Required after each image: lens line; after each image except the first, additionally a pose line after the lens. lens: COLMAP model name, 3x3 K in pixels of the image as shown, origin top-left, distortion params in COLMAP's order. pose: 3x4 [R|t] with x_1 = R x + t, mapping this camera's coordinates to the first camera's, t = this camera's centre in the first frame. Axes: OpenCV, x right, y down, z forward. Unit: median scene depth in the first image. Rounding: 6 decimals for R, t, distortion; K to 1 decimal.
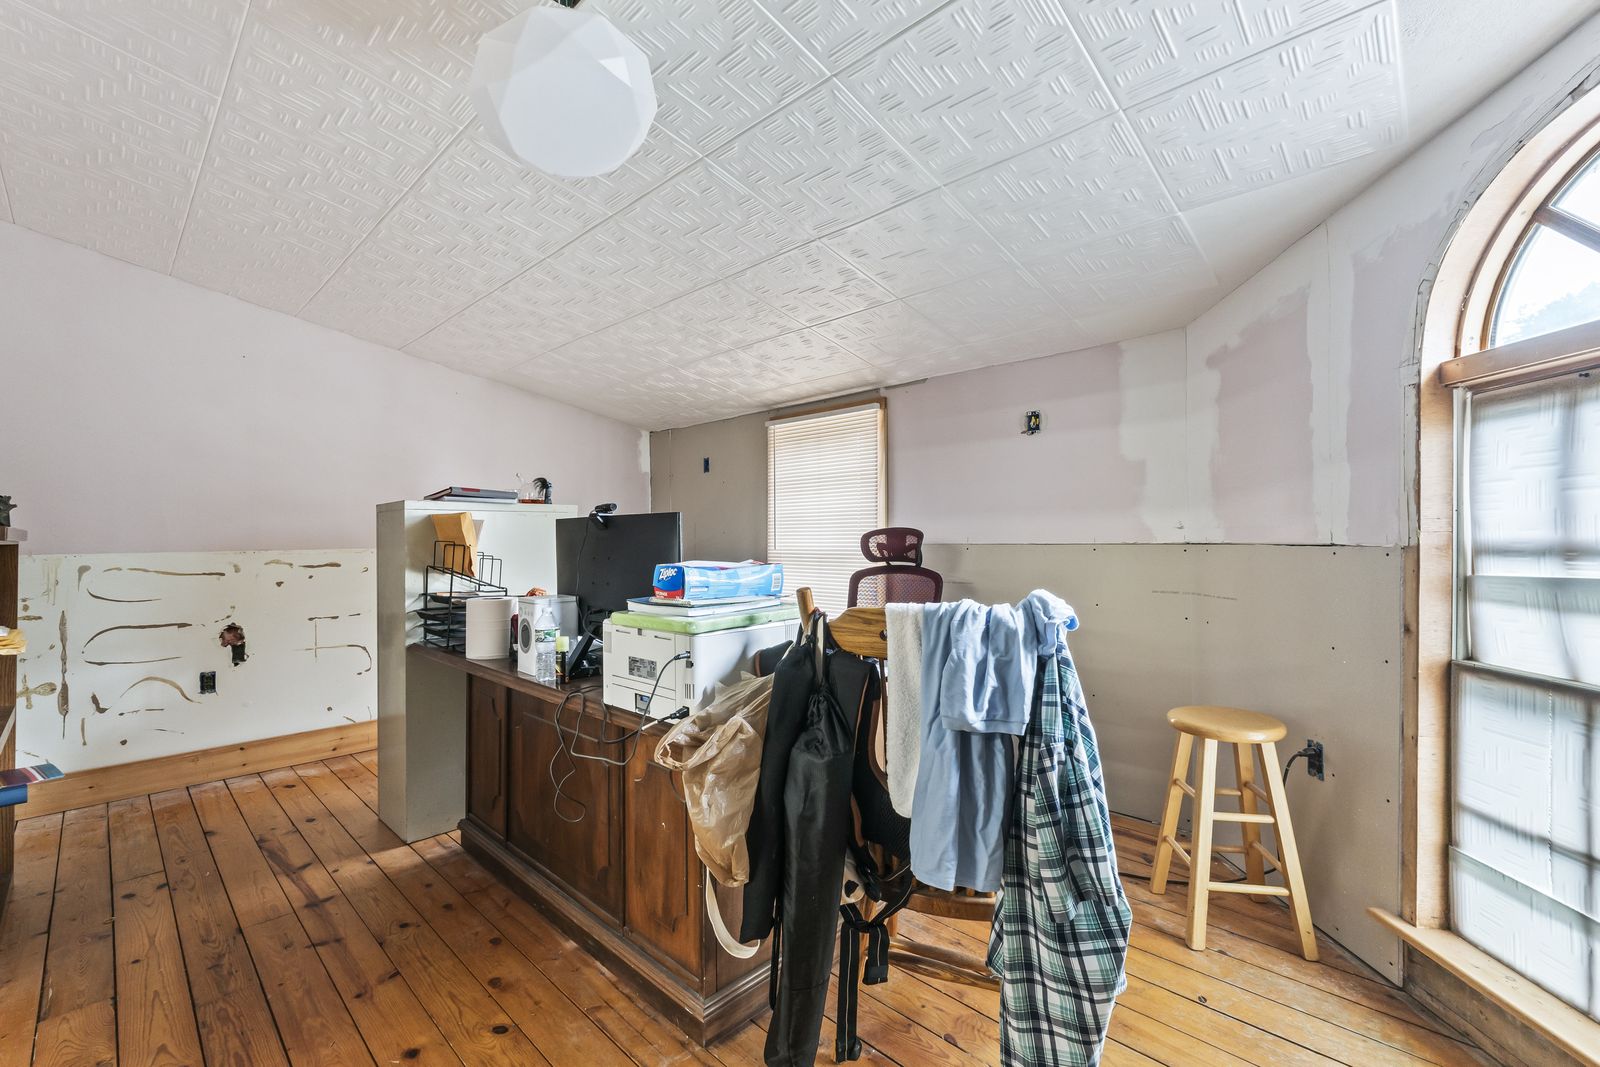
lens RADIAL K [[692.8, 0, 792.4], [0, 692.8, 536.7], [0, 0, 1]] dist [0.001792, 0.000497]
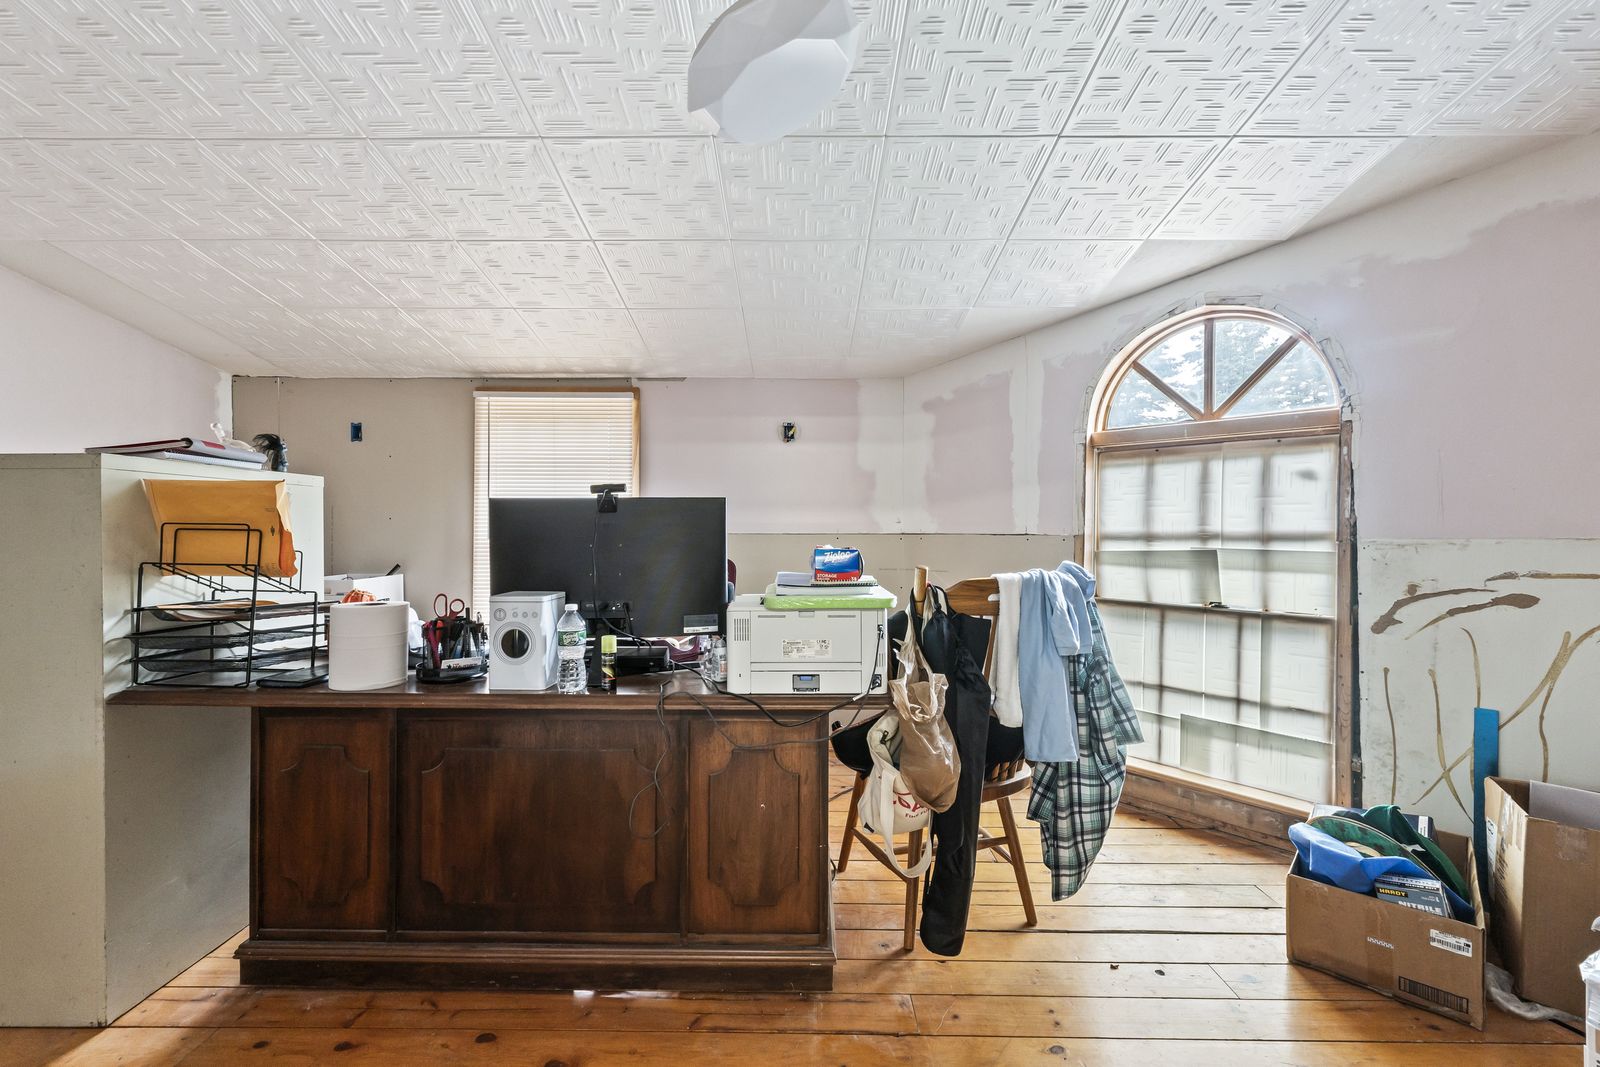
lens RADIAL K [[692.8, 0, 788.3], [0, 692.8, 538.8], [0, 0, 1]] dist [0.001792, 0.000497]
pose [[0.714884, 0.000479, 0.699243, -0.735065], [-0.010171, 0.999901, 0.009713, 0.011831], [-0.699169, -0.014056, 0.714818, 0.213559]]
